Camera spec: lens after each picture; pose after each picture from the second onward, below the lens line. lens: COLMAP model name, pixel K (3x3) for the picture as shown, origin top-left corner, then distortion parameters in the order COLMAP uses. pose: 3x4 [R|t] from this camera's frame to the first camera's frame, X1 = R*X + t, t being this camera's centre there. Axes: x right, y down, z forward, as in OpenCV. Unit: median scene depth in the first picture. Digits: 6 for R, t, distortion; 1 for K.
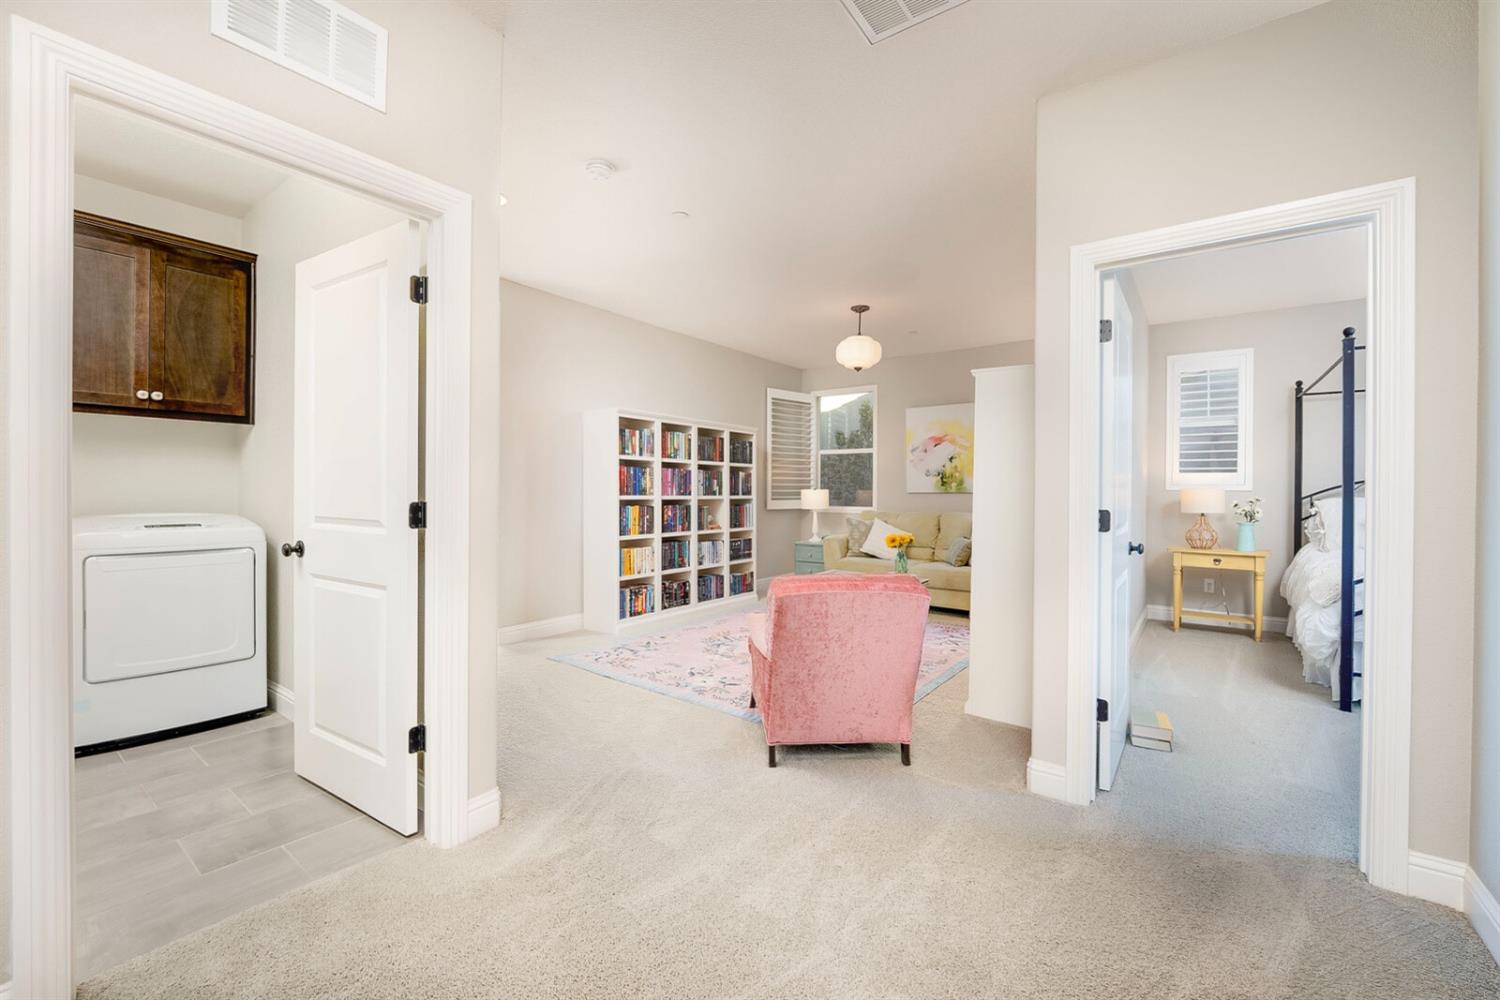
lens RADIAL K [[614.2, 0, 742.7], [0, 614.2, 492.2], [0, 0, 1]] dist [-0.004759, -0.003509]
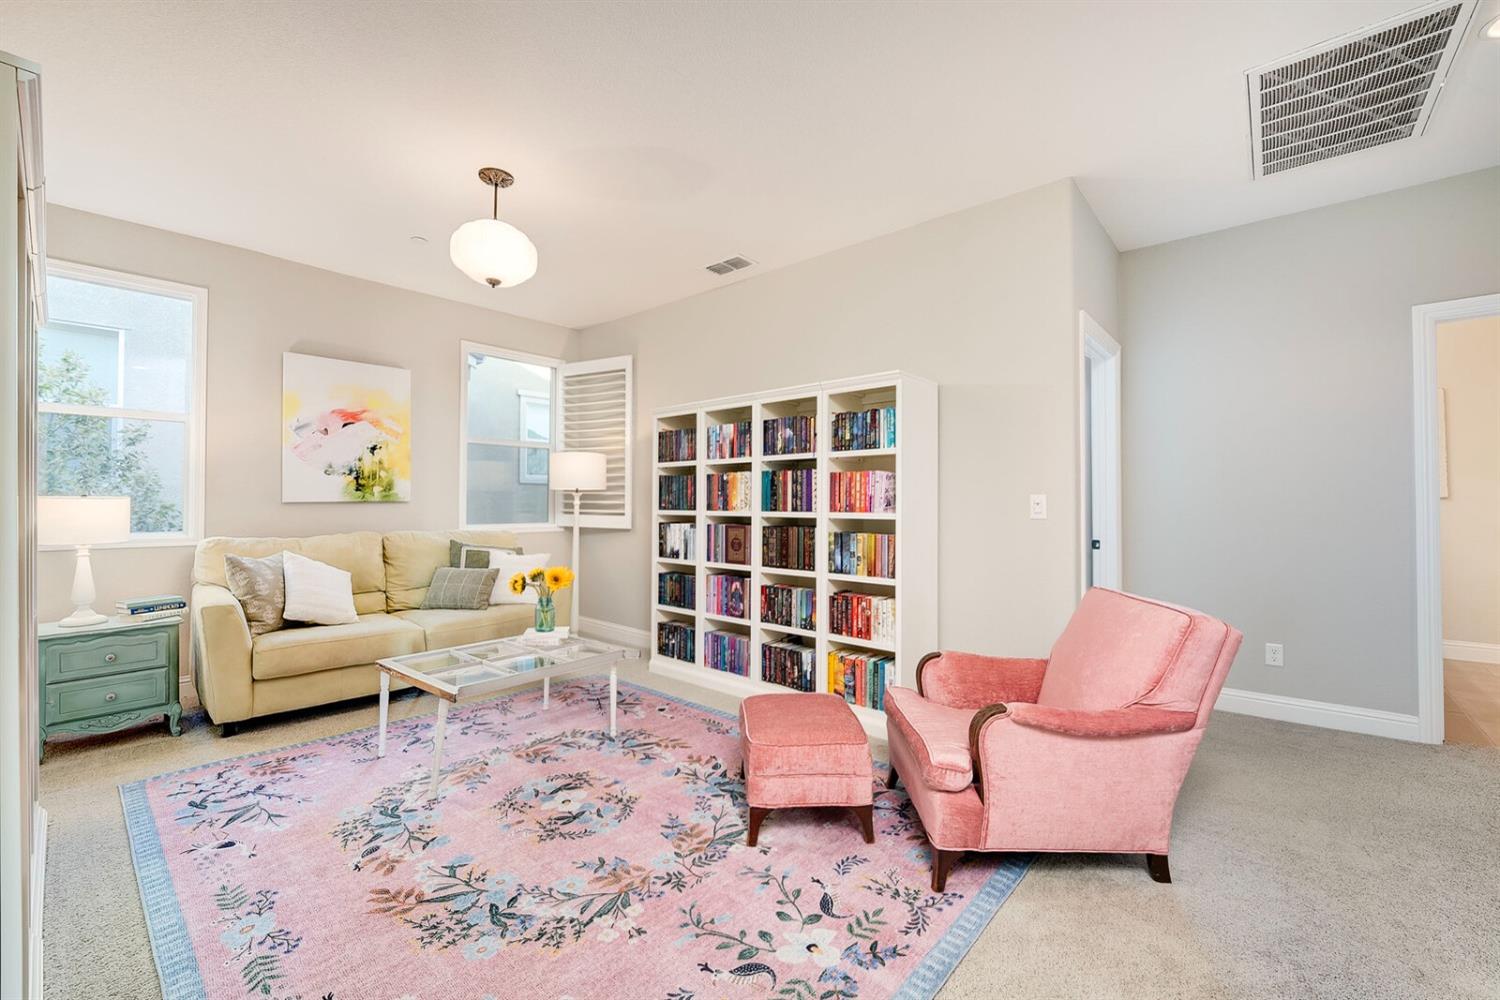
lens RADIAL K [[614.2, 0, 752.1], [0, 614.2, 494.5], [0, 0, 1]] dist [-0.004759, -0.003509]
pose [[0.063995, 0.005769, 0.997934, -0.338860], [0.000793, 0.999983, -0.005831, -0.003464], [-0.997950, 0.001164, 0.063989, 0.695345]]
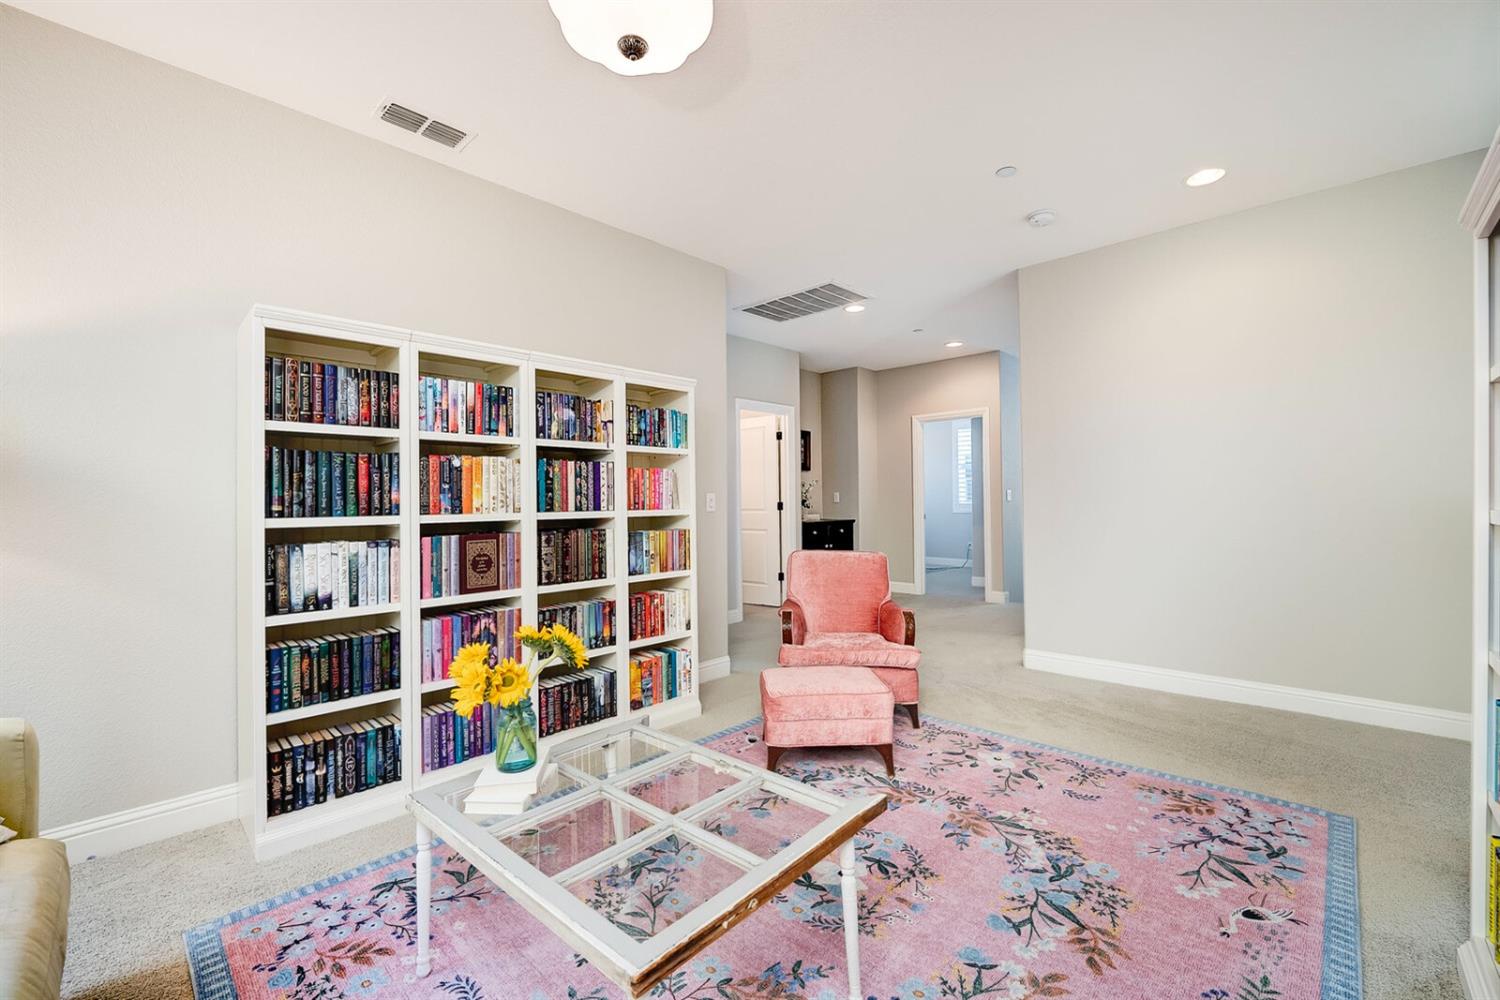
lens RADIAL K [[614.2, 0, 753.9], [0, 614.2, 496.0], [0, 0, 1]] dist [-0.004759, -0.003509]
pose [[-0.993985, 0.000614, 0.109517, 0.099271], [0.000283, 0.999995, -0.003039, -0.000993], [-0.109518, -0.002989, -0.993980, 1.205102]]
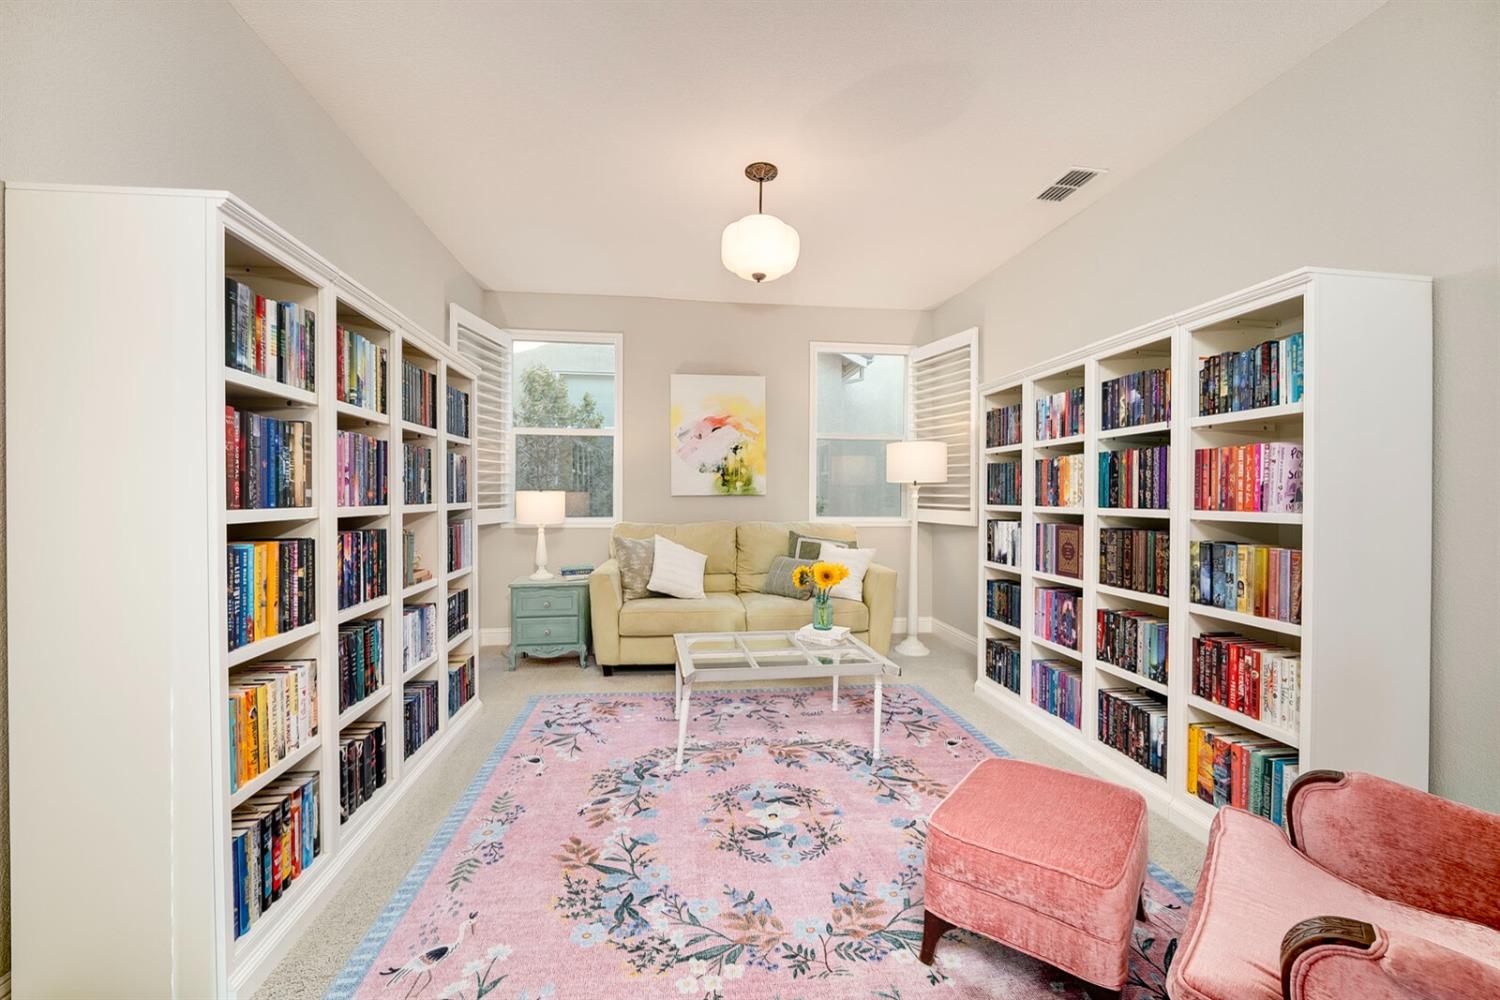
lens RADIAL K [[614.2, 0, 749.3], [0, 614.2, 494.9], [0, 0, 1]] dist [-0.004759, -0.003509]
pose [[0.705124, -0.003997, 0.709073, -0.210135], [0.003544, 0.999991, 0.002113, -0.001245], [-0.709076, 0.001023, 0.705132, 0.580073]]
